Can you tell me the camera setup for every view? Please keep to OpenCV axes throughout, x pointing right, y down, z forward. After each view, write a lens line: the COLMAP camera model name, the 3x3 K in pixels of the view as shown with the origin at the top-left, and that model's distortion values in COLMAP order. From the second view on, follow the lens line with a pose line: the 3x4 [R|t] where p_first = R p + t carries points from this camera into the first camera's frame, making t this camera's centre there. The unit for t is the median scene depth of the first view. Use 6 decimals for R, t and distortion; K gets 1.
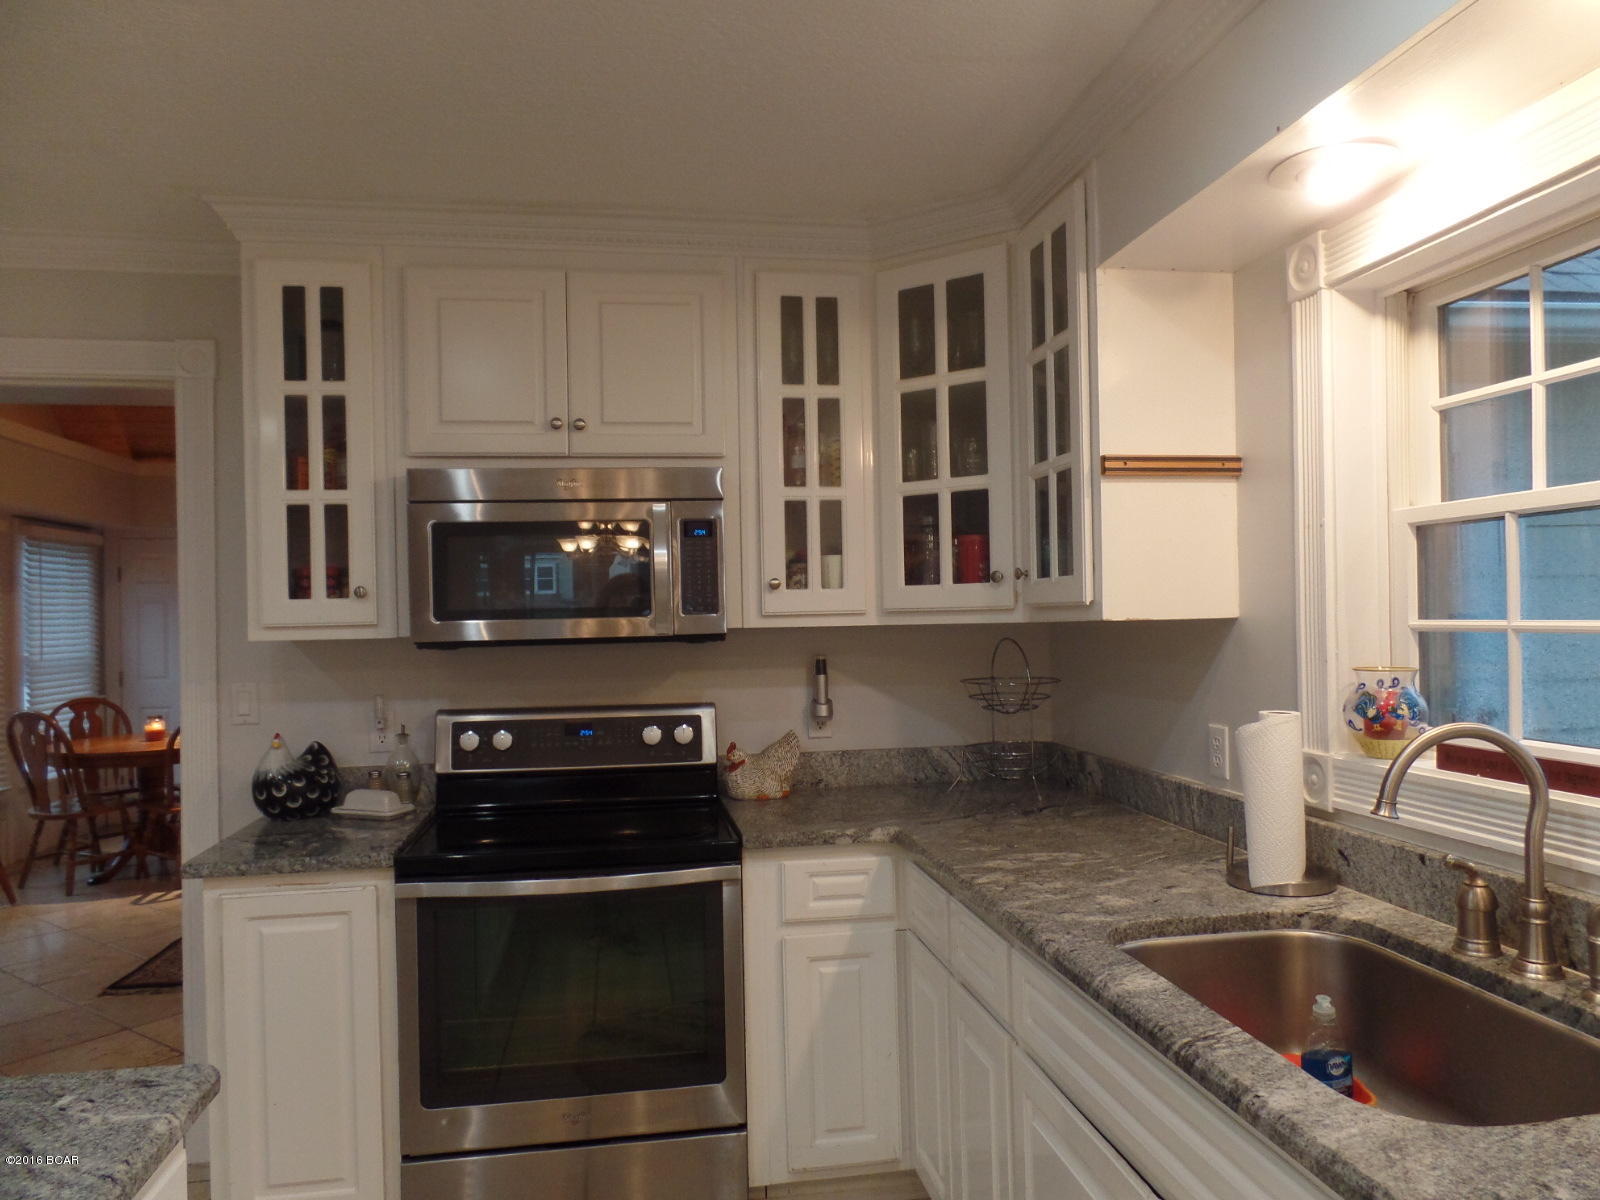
lens RADIAL K [[1103.2, 0, 798.4], [0, 1103.2, 604.5], [0, 0, 1]] dist [-0.003632, 0.003133]
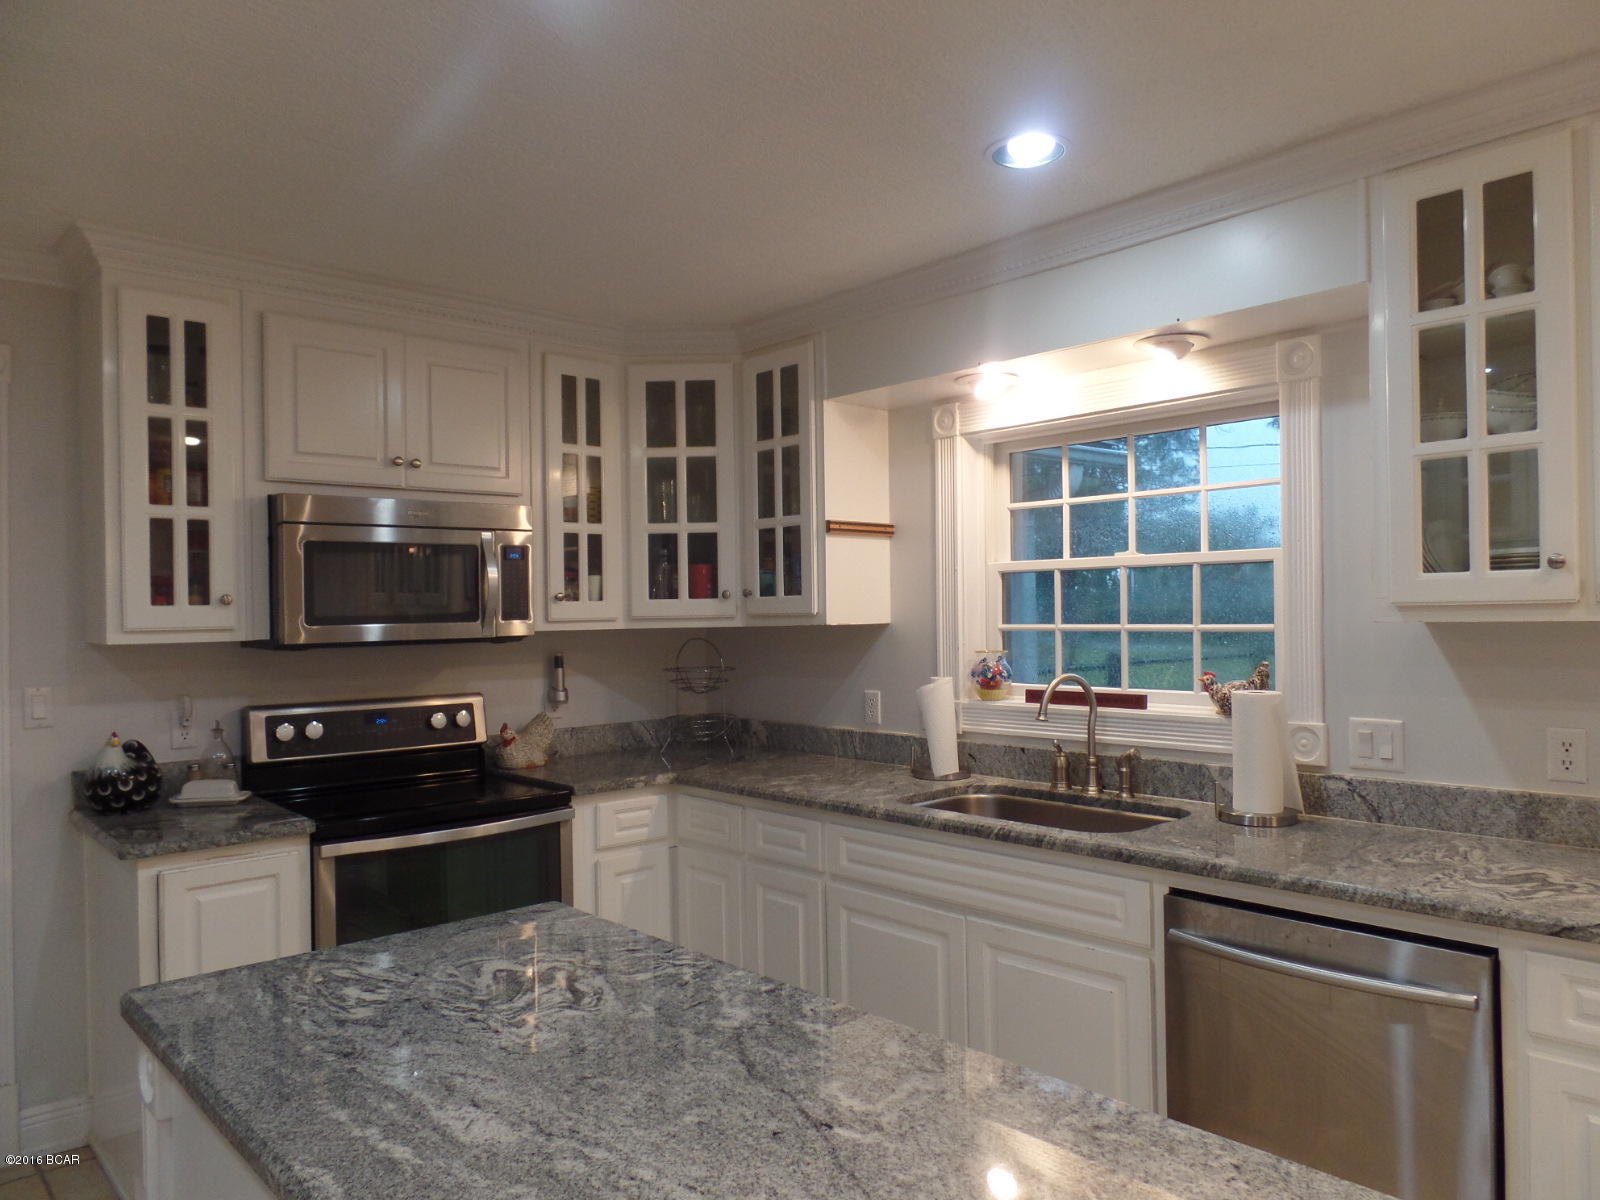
lens RADIAL K [[1103.2, 0, 798.6], [0, 1103.2, 602.2], [0, 0, 1]] dist [-0.003632, 0.003133]
pose [[0.837758, 0.011548, 0.545920, -0.525047], [-0.007464, 0.999925, -0.009698, -0.002159], [-0.545991, 0.004049, 0.837781, -0.252465]]
